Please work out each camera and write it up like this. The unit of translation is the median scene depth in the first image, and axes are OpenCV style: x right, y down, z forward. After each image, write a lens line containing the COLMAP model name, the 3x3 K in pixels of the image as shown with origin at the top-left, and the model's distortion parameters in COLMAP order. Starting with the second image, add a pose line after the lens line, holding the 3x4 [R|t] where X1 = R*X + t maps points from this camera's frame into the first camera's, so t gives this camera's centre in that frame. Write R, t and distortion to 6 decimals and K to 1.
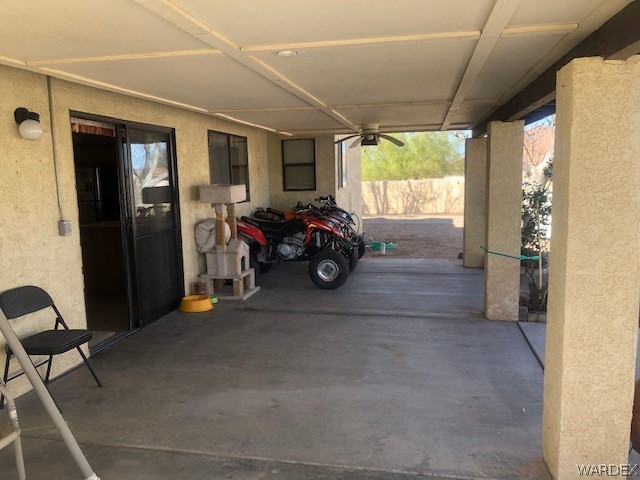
lens RADIAL K [[523.2, 0, 319.2], [0, 523.2, 242.3], [0, 0, 1]] dist [0.058807, -0.061938]
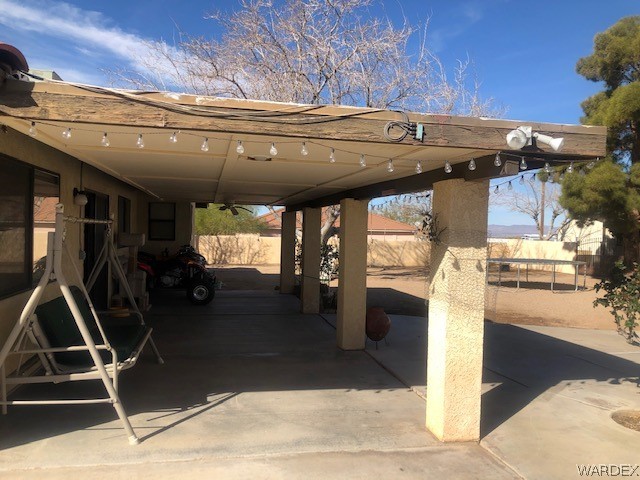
lens RADIAL K [[523.2, 0, 319.2], [0, 523.2, 242.3], [0, 0, 1]] dist [0.058807, -0.061938]
pose [[0.917771, 0.040804, 0.395009, -0.215803], [0.001950, 0.994232, -0.107232, 0.056844], [-0.397106, 0.099185, 0.912397, -0.424307]]
